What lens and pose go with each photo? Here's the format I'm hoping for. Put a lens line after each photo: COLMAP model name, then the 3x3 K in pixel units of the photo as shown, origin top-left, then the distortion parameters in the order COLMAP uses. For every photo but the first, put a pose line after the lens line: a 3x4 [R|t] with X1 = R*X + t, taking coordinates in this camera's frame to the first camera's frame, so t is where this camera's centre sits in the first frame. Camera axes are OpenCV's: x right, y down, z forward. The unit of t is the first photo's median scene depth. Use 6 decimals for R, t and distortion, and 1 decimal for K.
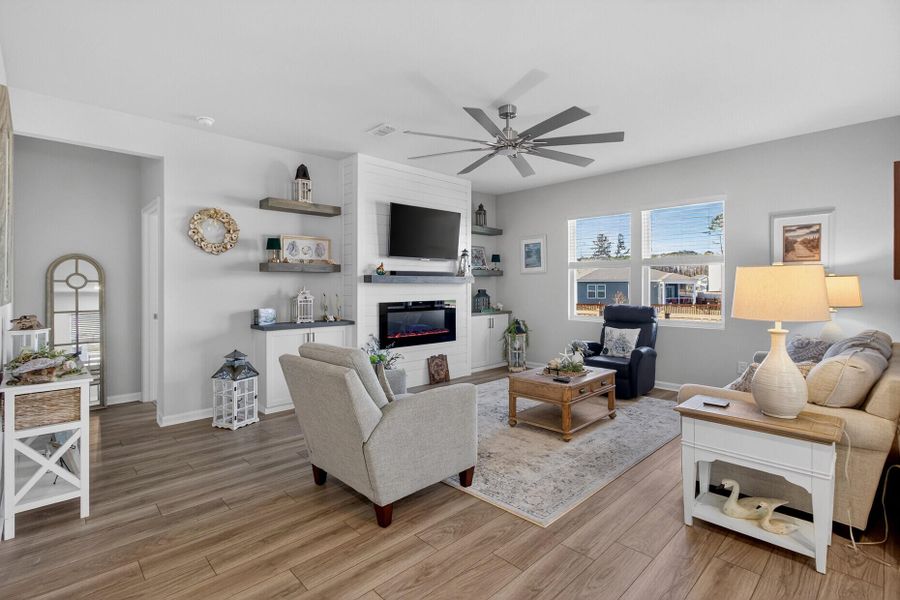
lens RADIAL K [[435.4, 0, 439.5], [0, 435.4, 279.1], [0, 0, 1]] dist [0.001793, 0.000358]
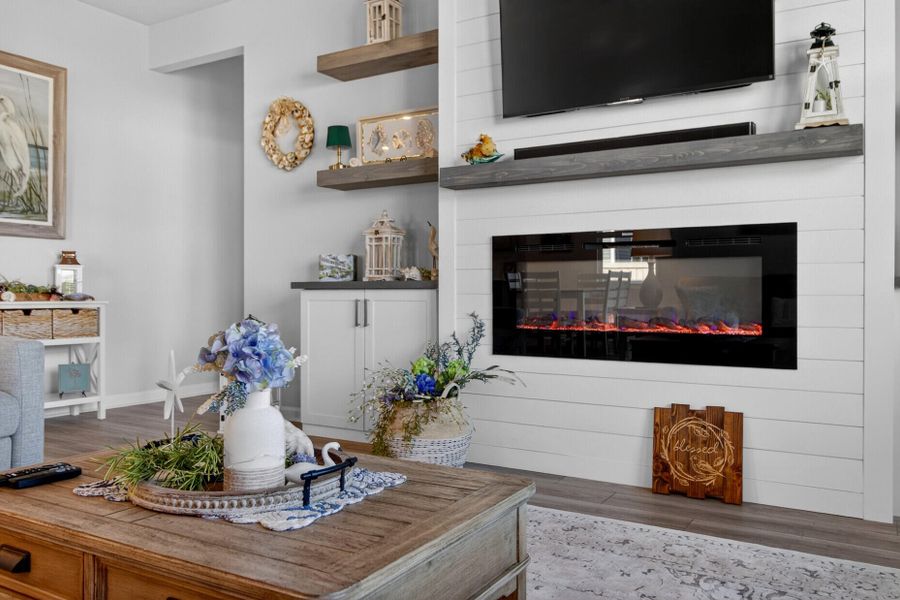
lens RADIAL K [[731.7, 0, 449.8], [0, 731.7, 295.7], [0, 0, 1]] dist [0.015483, 0.001996]
pose [[0.281220, 0.005481, -0.959628, 0.520698], [0.016223, 0.999814, 0.010464, 0.106575], [0.959506, -0.018510, 0.281079, 0.824073]]
